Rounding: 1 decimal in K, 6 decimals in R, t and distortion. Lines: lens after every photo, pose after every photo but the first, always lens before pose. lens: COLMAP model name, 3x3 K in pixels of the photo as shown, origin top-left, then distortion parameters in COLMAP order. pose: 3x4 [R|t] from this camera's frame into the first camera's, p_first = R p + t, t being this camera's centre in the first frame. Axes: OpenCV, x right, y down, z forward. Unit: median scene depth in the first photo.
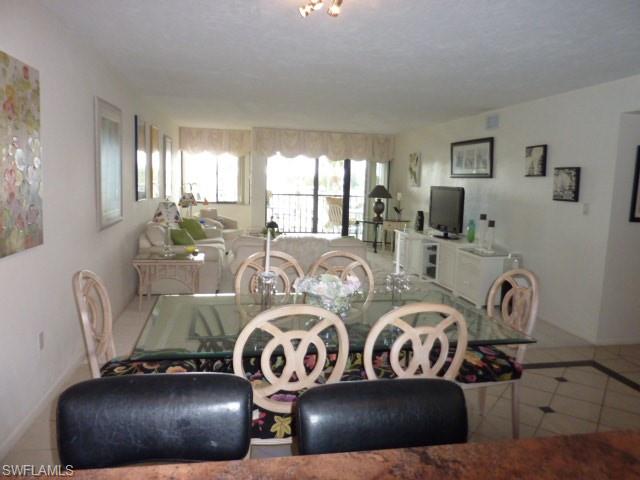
lens RADIAL K [[476.7, 0, 319.8], [0, 476.7, 241.8], [0, 0, 1]] dist [-0.002581, -0.038544]
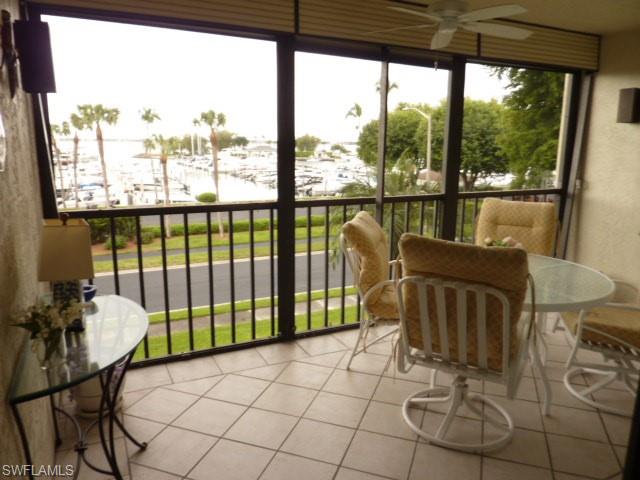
lens RADIAL K [[476.7, 0, 313.0], [0, 476.7, 241.1], [0, 0, 1]] dist [-0.002581, -0.038544]
pose [[0.964074, -0.074746, 0.254899, -0.079054], [0.054288, 0.994782, 0.086380, -0.127598], [-0.260026, -0.069439, 0.963102, 0.965057]]
